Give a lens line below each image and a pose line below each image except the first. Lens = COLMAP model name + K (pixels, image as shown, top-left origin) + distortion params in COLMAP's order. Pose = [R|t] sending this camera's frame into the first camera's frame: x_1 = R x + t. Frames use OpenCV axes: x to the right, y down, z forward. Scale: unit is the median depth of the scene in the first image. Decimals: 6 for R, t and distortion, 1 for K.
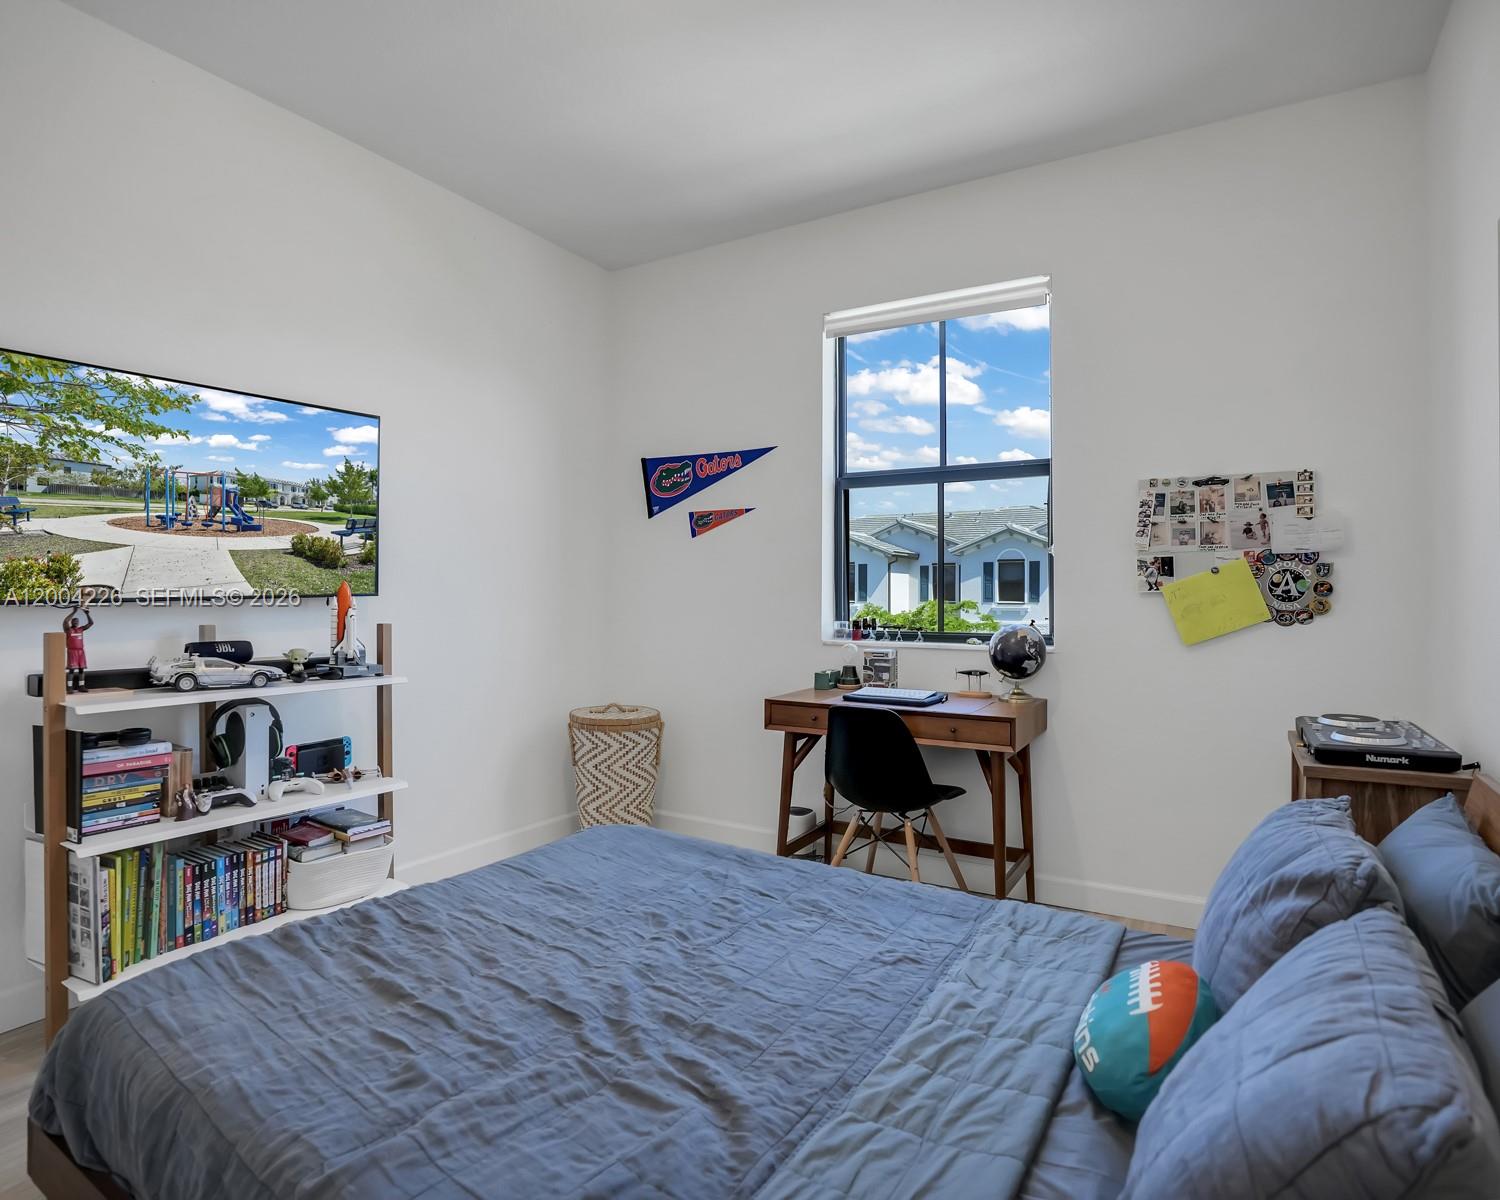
lens RADIAL K [[872.7, 0, 757.5], [0, 872.7, 600.5], [0, 0, 1]] dist [-0.037569, 0.020274]
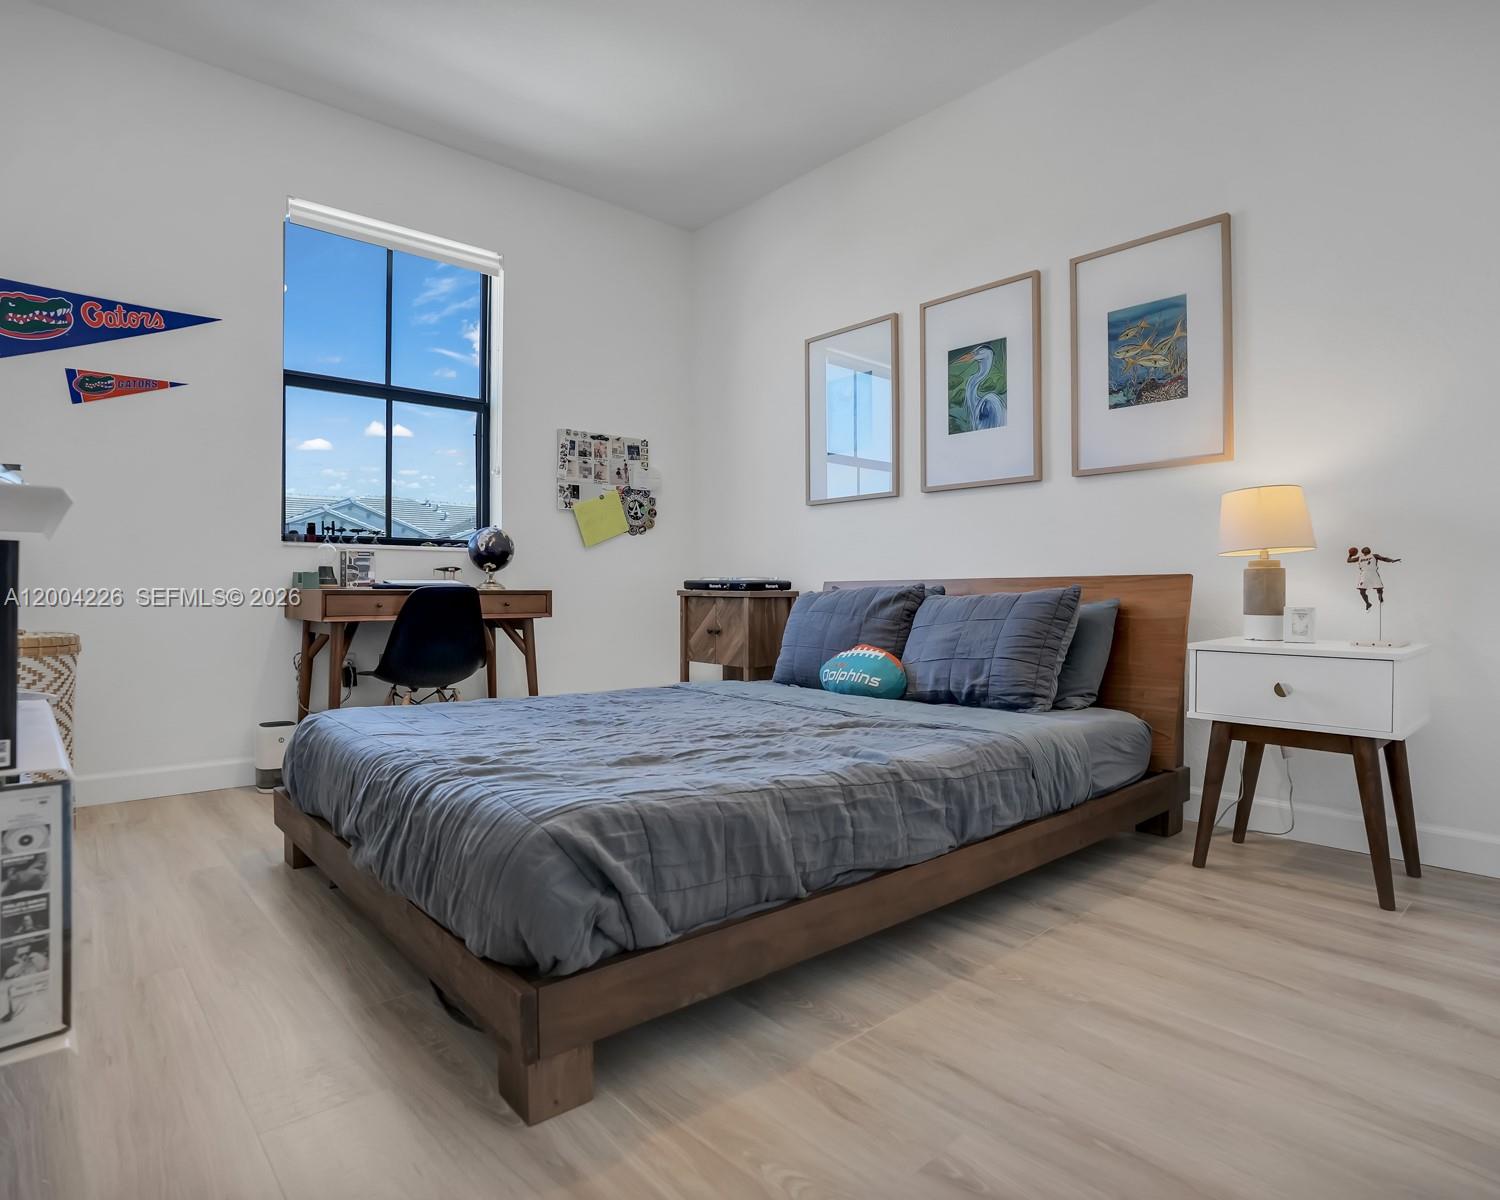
lens RADIAL K [[872.7, 0, 749.6], [0, 872.7, 600.0], [0, 0, 1]] dist [-0.037569, 0.020274]
pose [[0.286279, -0.013031, 0.958058, -0.842943], [0.008051, 0.999905, 0.011195, 0.127853], [-0.958113, 0.004508, 0.286356, 0.313442]]
